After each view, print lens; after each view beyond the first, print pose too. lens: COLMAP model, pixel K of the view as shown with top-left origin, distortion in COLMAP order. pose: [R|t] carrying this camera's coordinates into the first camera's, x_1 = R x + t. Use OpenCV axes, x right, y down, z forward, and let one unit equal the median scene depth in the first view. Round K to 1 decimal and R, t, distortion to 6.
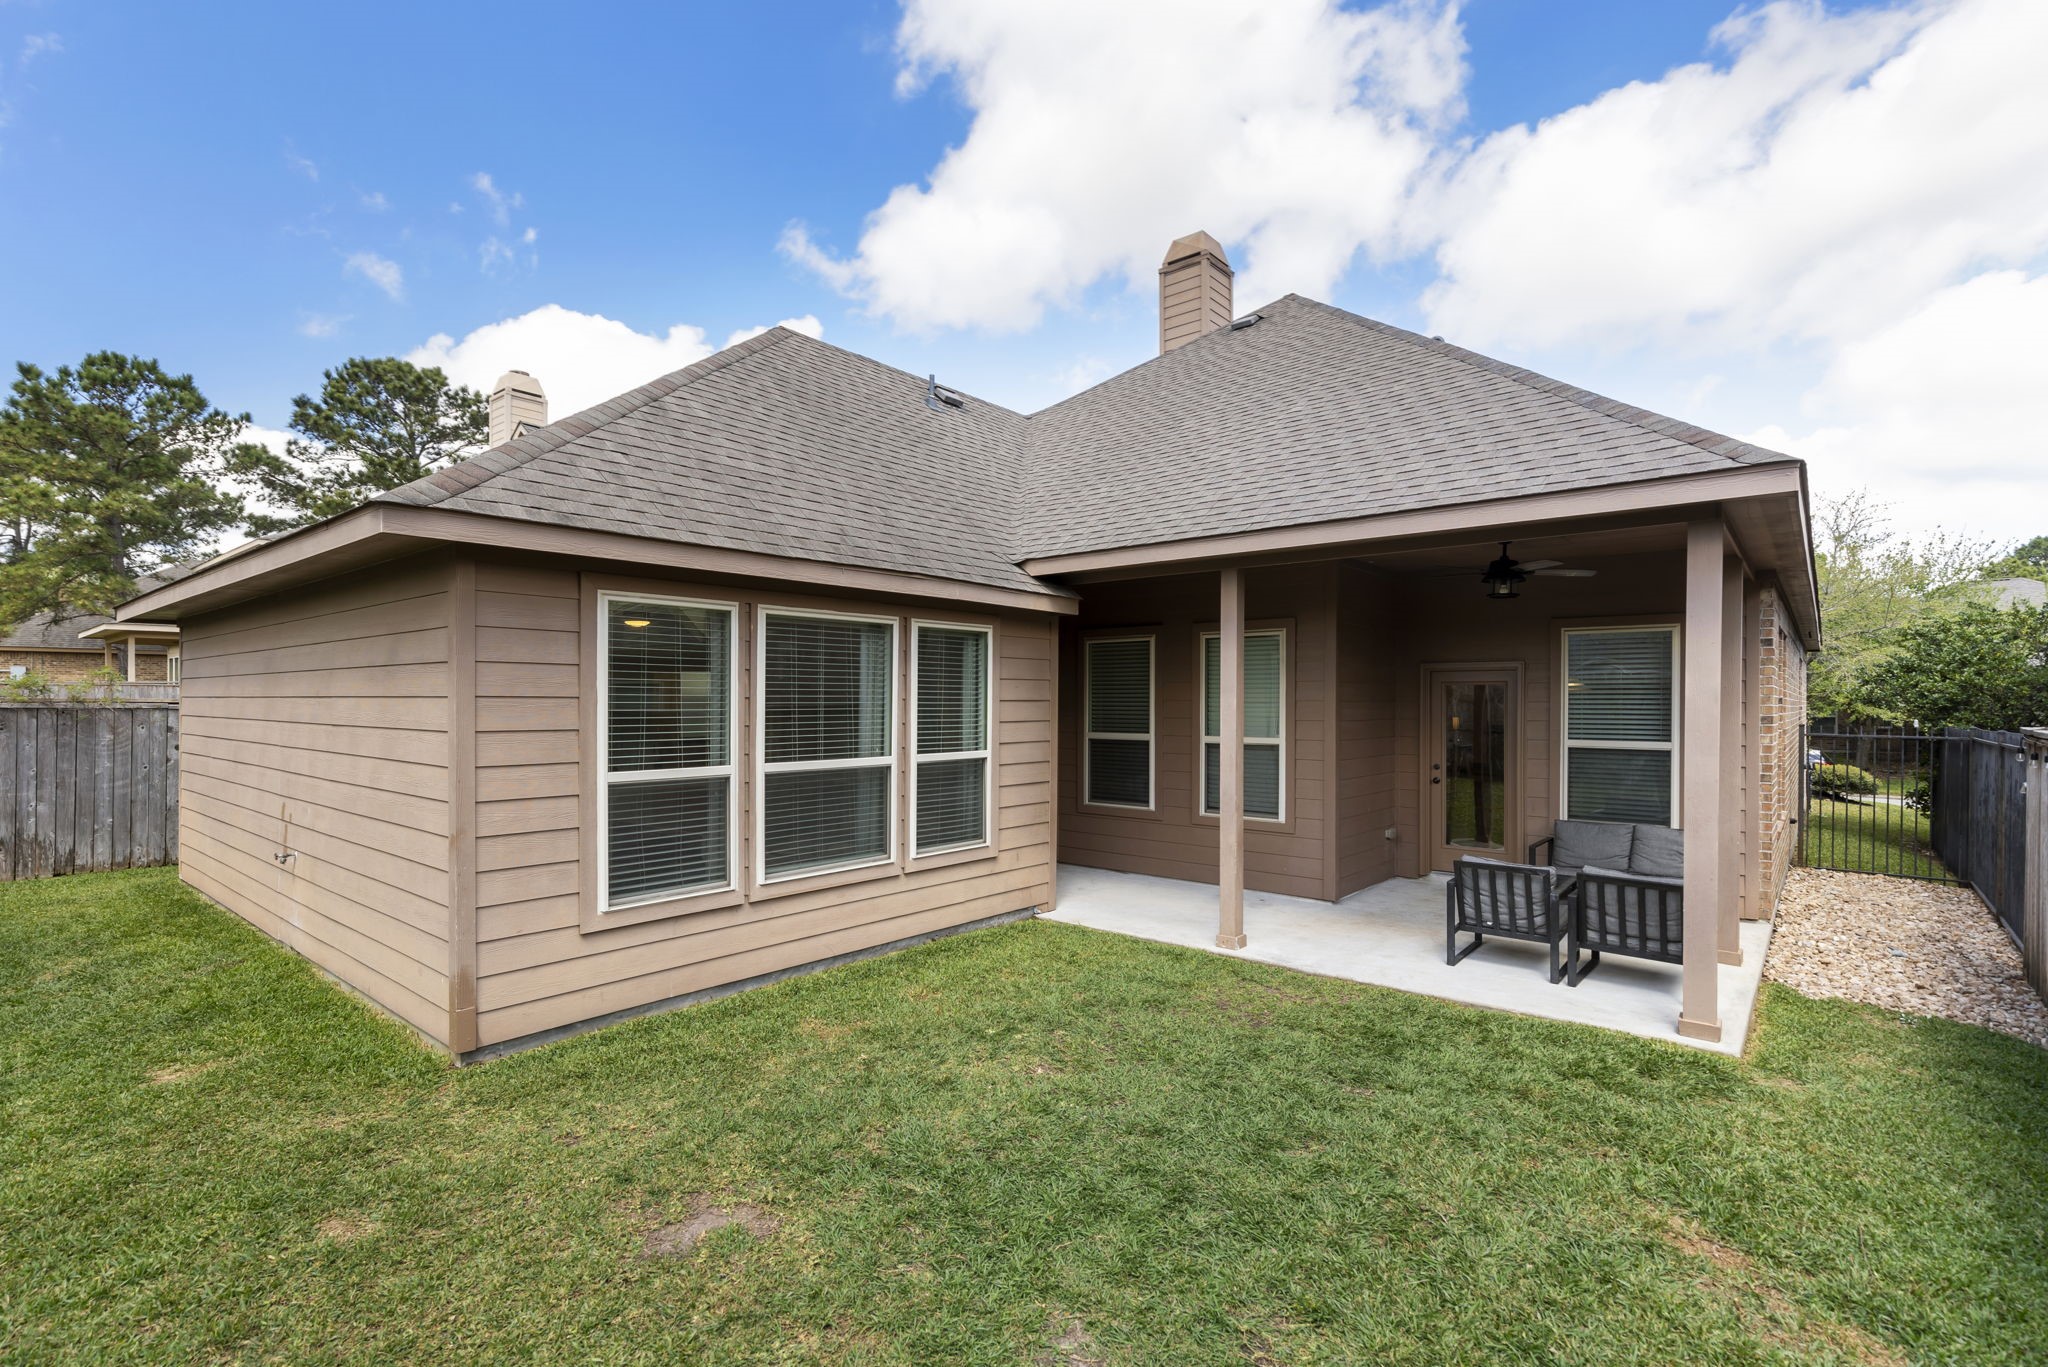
lens RADIAL K [[944.2, 0, 1027.7], [0, 944.2, 696.3], [0, 0, 1]] dist [0.011691, -0.003638]
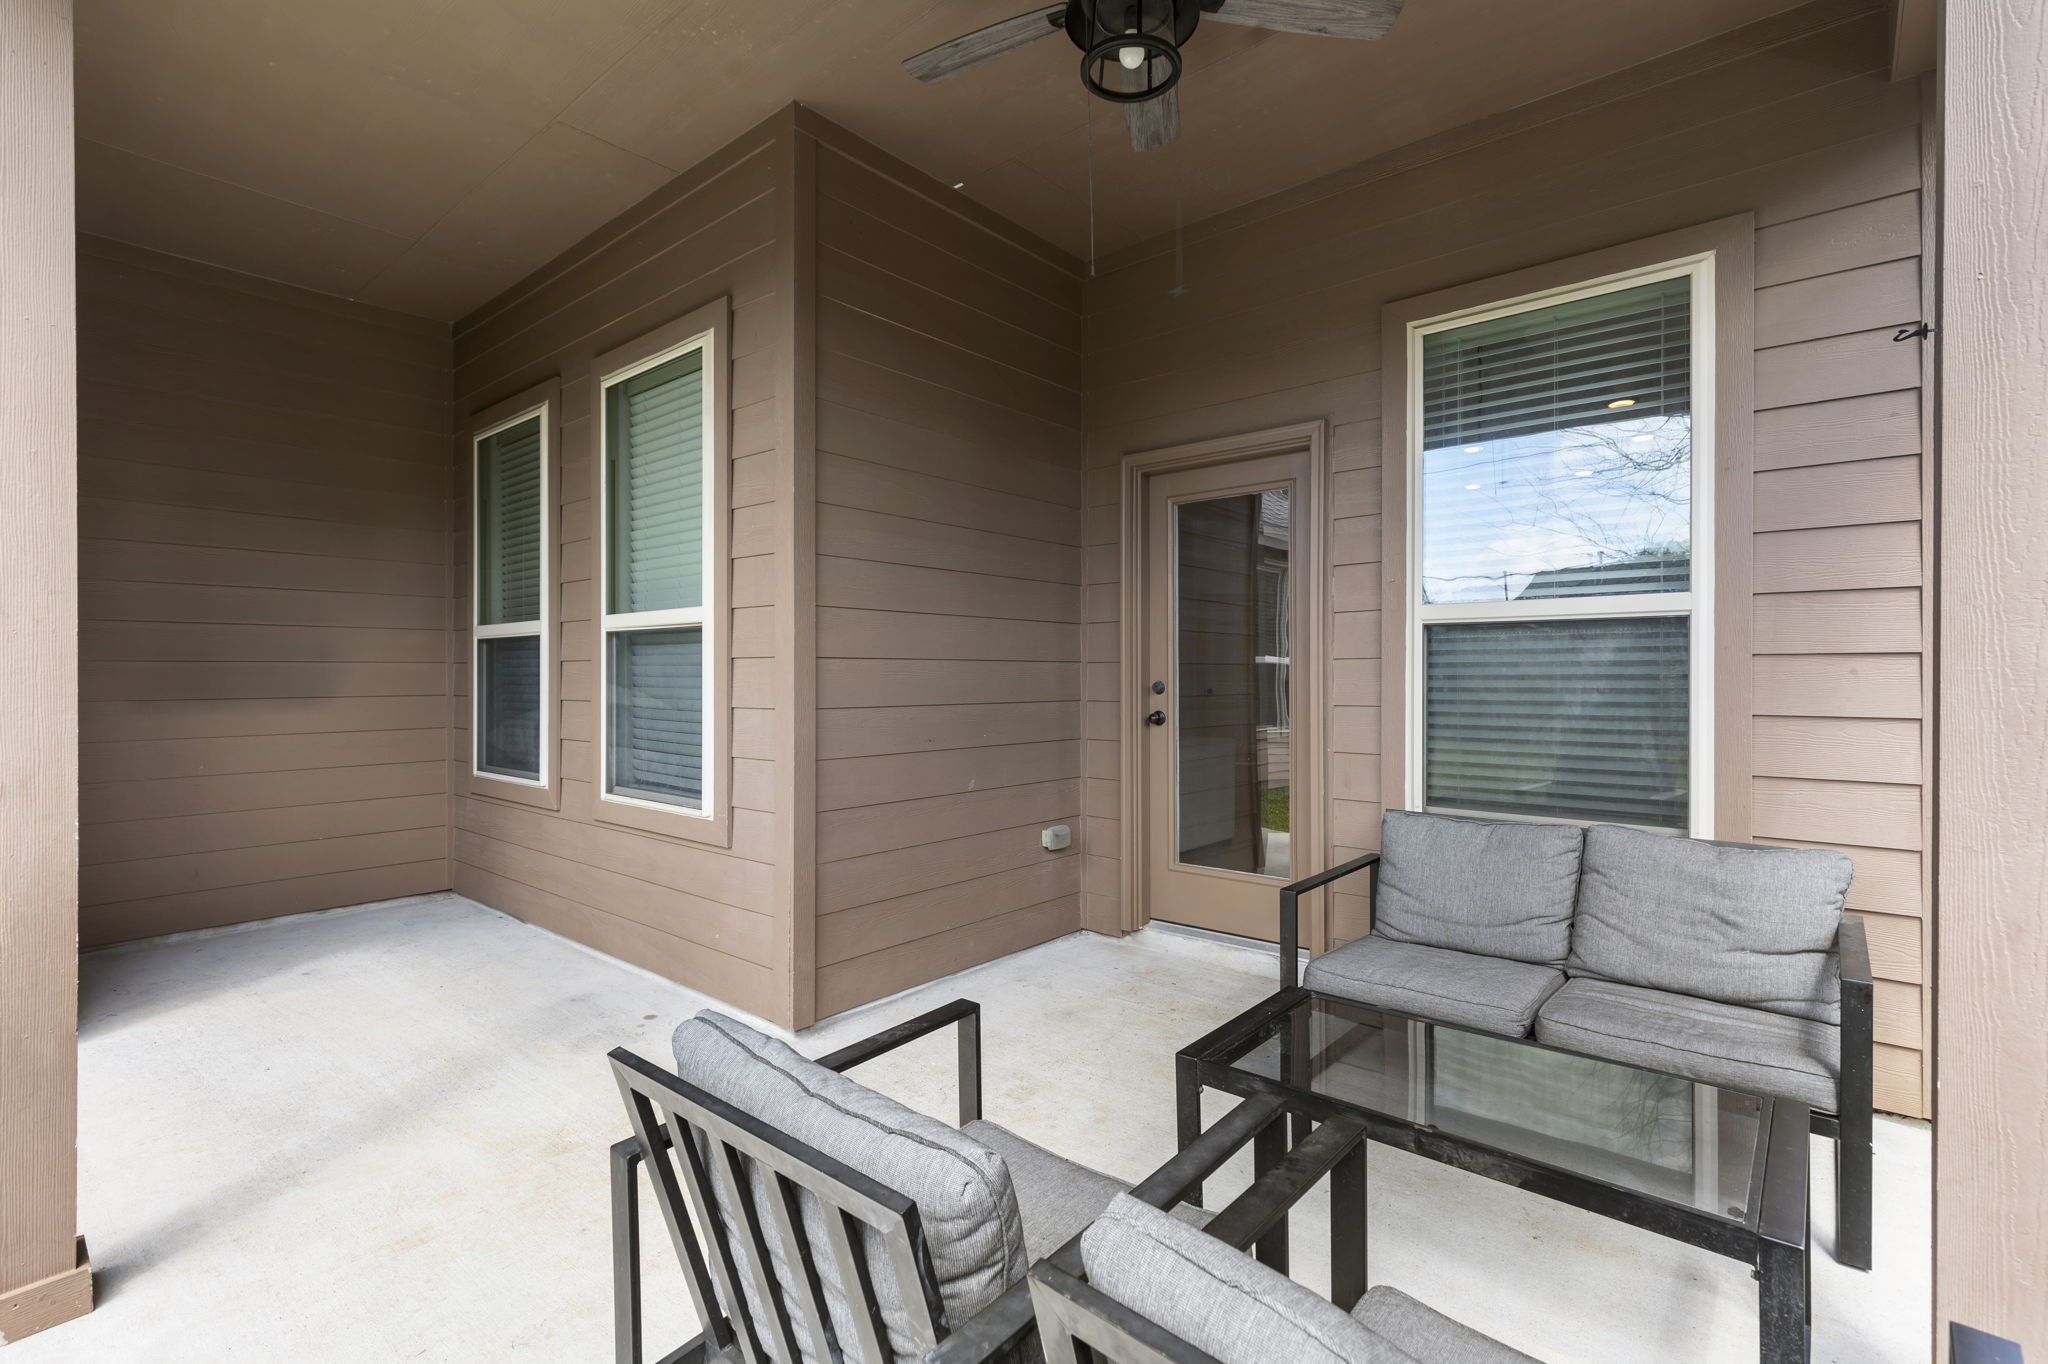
lens RADIAL K [[944.2, 0, 1019.7], [0, 944.2, 676.8], [0, 0, 1]] dist [0.011691, -0.003638]
pose [[0.999991, -0.003765, -0.002095, 0.397940], [0.003778, 0.999972, 0.006428, 0.071508], [0.002071, -0.006435, 0.999977, 0.599054]]
